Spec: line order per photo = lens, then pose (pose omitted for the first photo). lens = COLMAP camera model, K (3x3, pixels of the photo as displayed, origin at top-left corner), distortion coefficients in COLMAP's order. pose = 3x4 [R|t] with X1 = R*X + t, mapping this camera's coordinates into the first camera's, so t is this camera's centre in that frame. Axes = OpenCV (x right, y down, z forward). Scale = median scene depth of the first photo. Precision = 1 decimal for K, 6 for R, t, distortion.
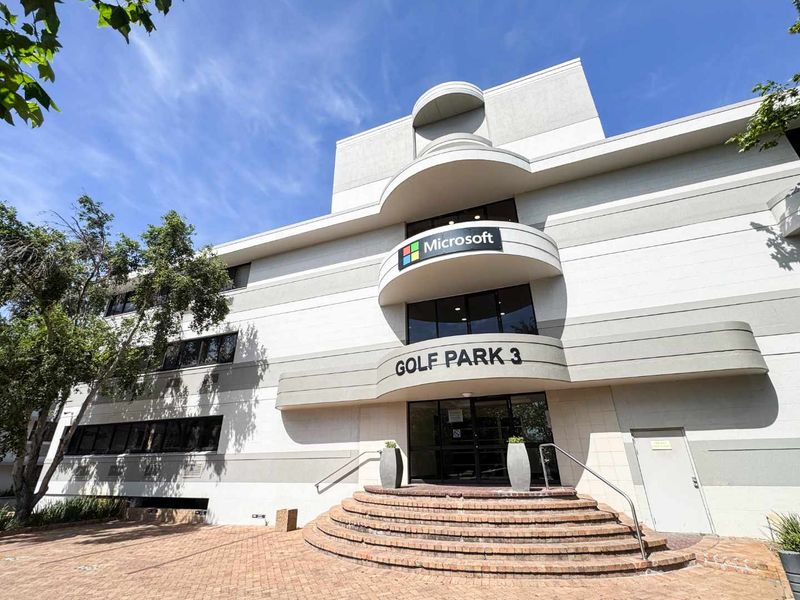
lens RADIAL K [[367.1, 0, 400.0], [0, 367.1, 300.0], [0, 0, 1]] dist [-0.000951, -0.000328]
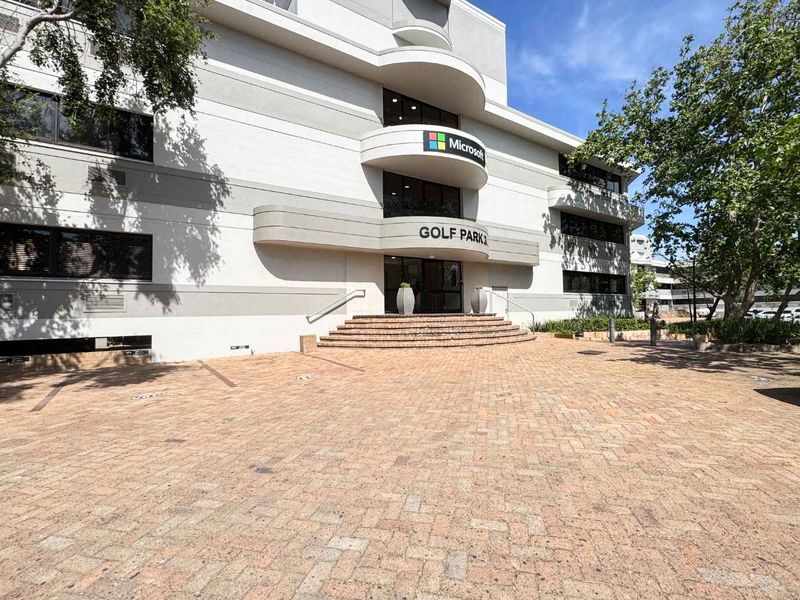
lens RADIAL K [[390.7, 0, 400.0], [0, 390.7, 300.0], [0, 0, 1]] dist [-0.001059, -0.000157]
pose [[0.557462, 0.033951, 0.829508, -1.003247], [-0.329124, 0.926331, 0.183271, 0.151453], [-0.762176, -0.375178, 0.527569, 0.191958]]
